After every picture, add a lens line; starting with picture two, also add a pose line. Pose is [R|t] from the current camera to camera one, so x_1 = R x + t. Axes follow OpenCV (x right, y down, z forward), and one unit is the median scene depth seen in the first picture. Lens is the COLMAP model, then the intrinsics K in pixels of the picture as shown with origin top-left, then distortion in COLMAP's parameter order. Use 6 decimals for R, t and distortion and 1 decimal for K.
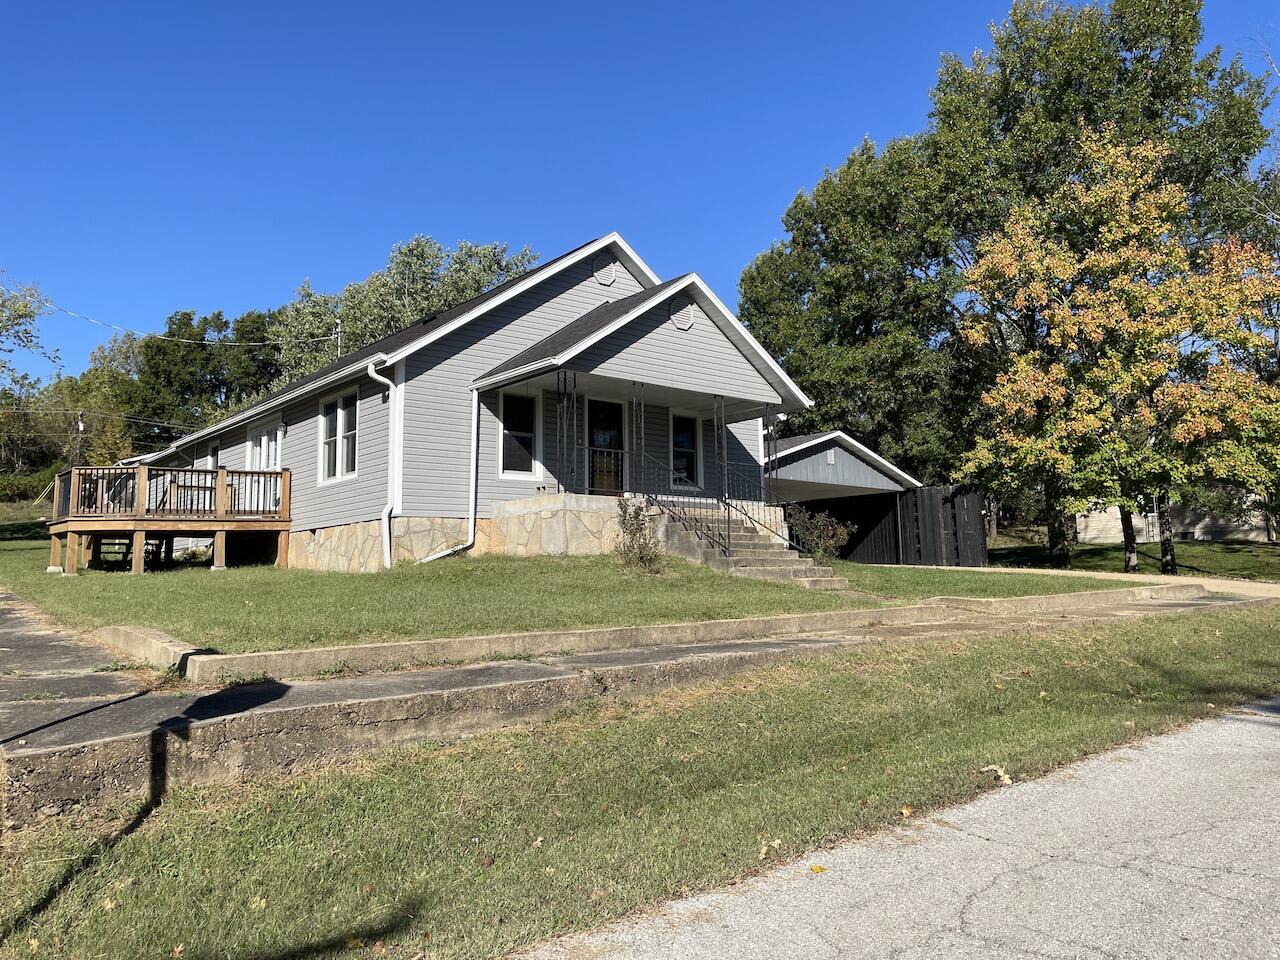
lens RADIAL K [[967.0, 0, 637.7], [0, 967.0, 476.3], [0, 0, 1]] dist [0.086900, -0.109997]
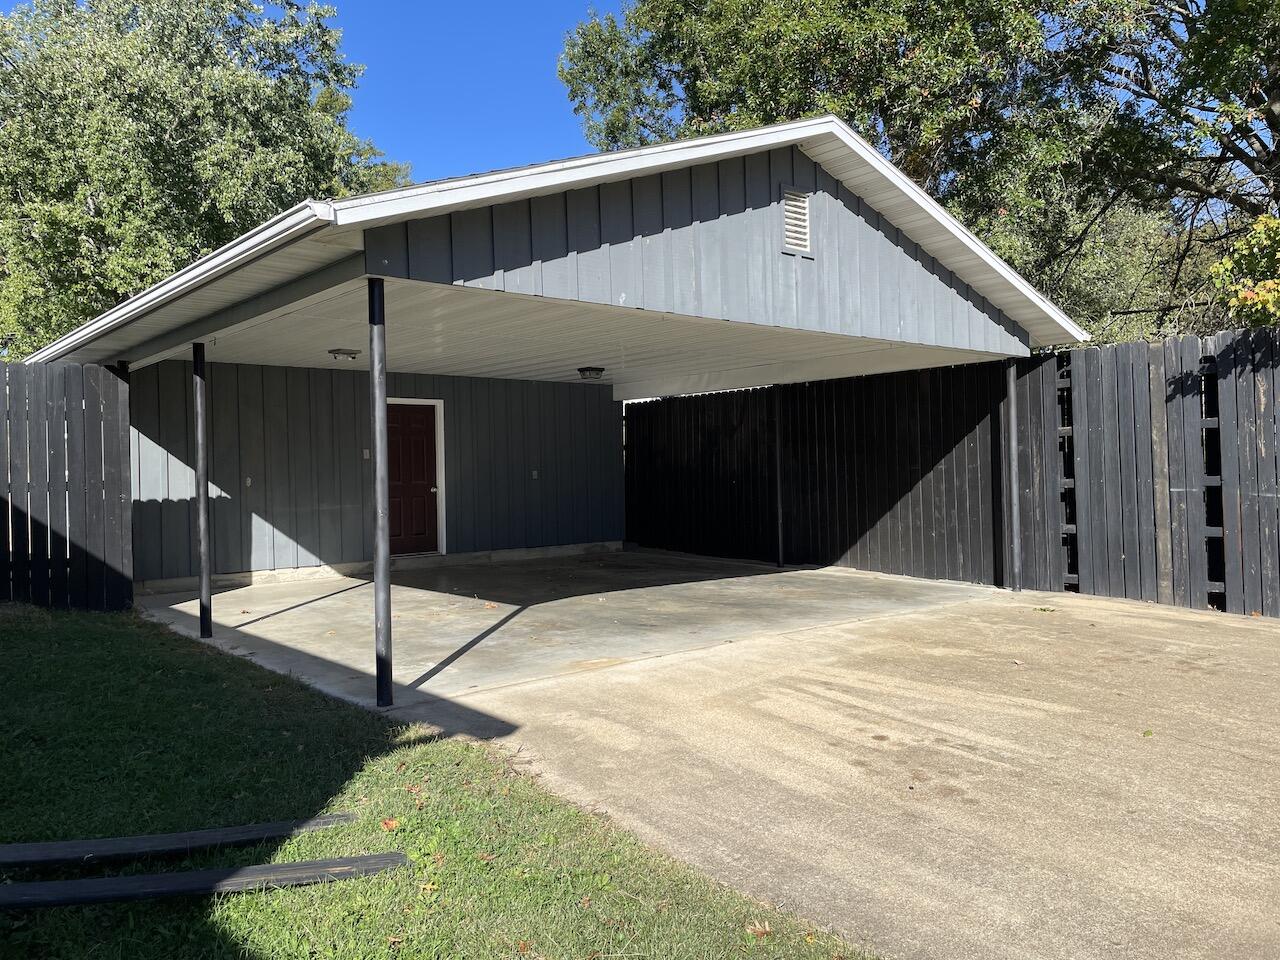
lens RADIAL K [[967.0, 0, 635.4], [0, 967.0, 479.1], [0, 0, 1]] dist [0.086900, -0.109997]
pose [[0.999903, -0.008215, 0.011279, 0.227362], [0.006806, 0.992789, 0.119685, 0.024914], [-0.012181, -0.119597, 0.992748, 1.097842]]
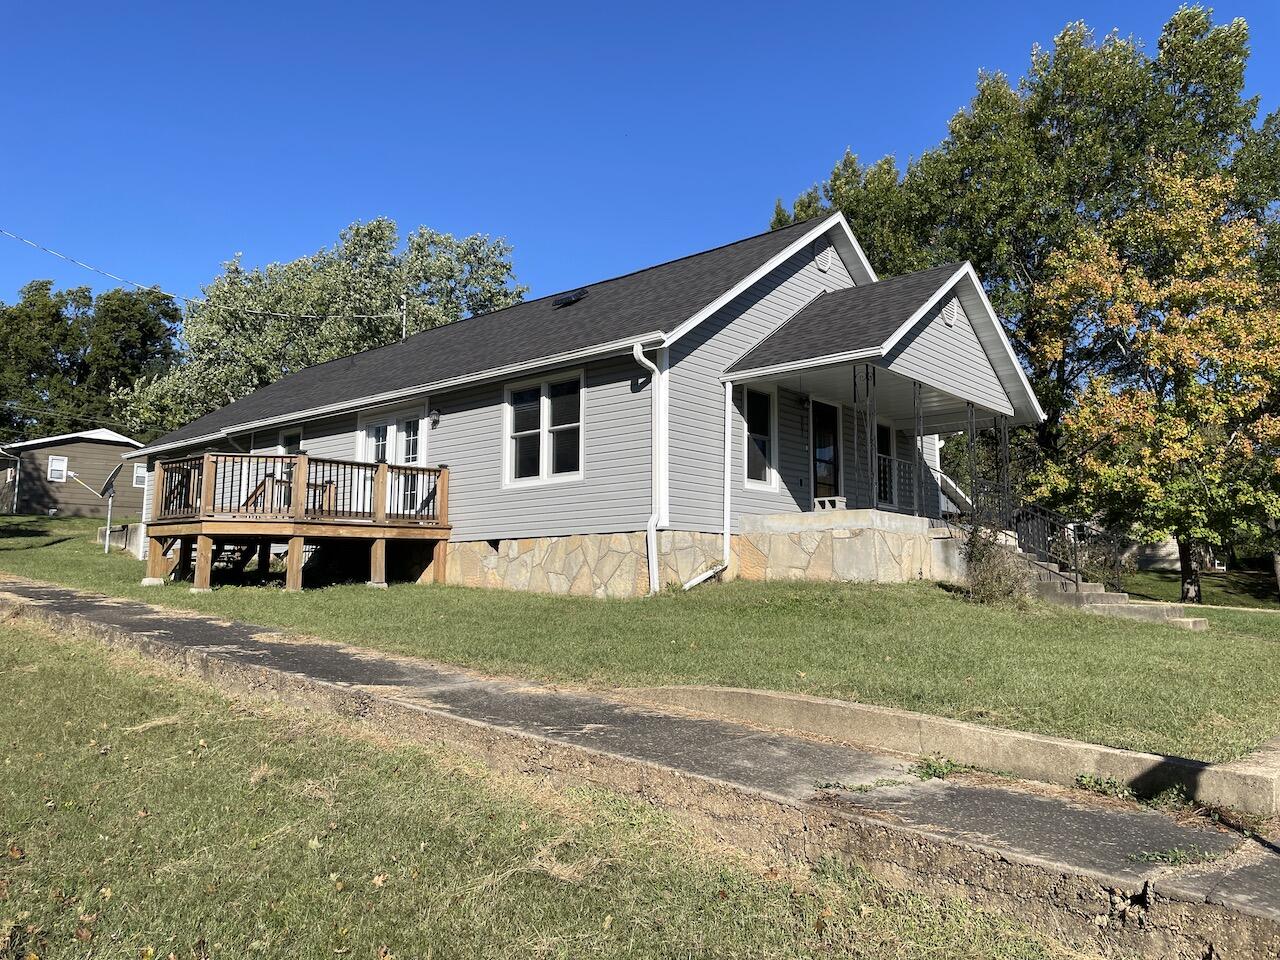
lens RADIAL K [[967.0, 0, 639.7], [0, 967.0, 477.3], [0, 0, 1]] dist [0.086900, -0.109997]
pose [[0.988022, 0.039816, 0.149088, -0.314121], [-0.038373, 0.999185, -0.012545, 0.006256], [-0.149466, 0.006674, 0.988744, 0.152061]]
